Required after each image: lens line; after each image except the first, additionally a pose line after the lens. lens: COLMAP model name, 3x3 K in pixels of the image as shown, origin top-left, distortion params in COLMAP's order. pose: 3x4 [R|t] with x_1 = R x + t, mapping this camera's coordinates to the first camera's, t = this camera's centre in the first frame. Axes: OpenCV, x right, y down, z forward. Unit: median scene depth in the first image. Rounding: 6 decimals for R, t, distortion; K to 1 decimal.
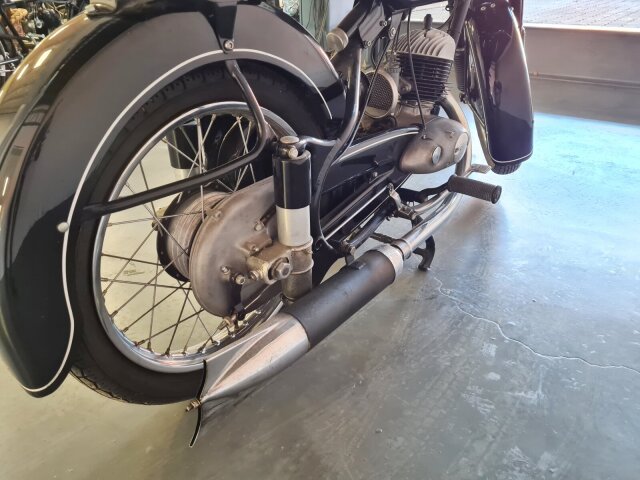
lens RADIAL K [[523.7, 0, 320.0], [0, 523.7, 240.0], [0, 0, 1]] dist [0.021535, -0.004796]
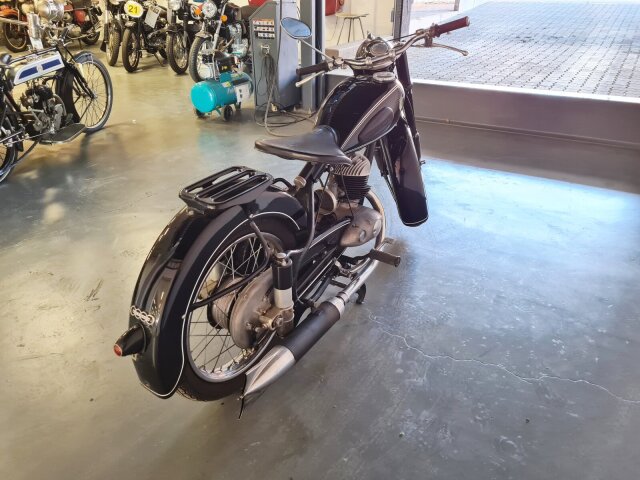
lens RADIAL K [[472.4, 0, 320.0], [0, 472.4, 240.0], [0, 0, 1]] dist [0.038553, -0.006373]
pose [[0.994599, -0.046013, 0.093037, -0.054807], [0.048699, 0.998454, -0.026807, -0.144335], [-0.091660, 0.031193, 0.995302, -0.554207]]
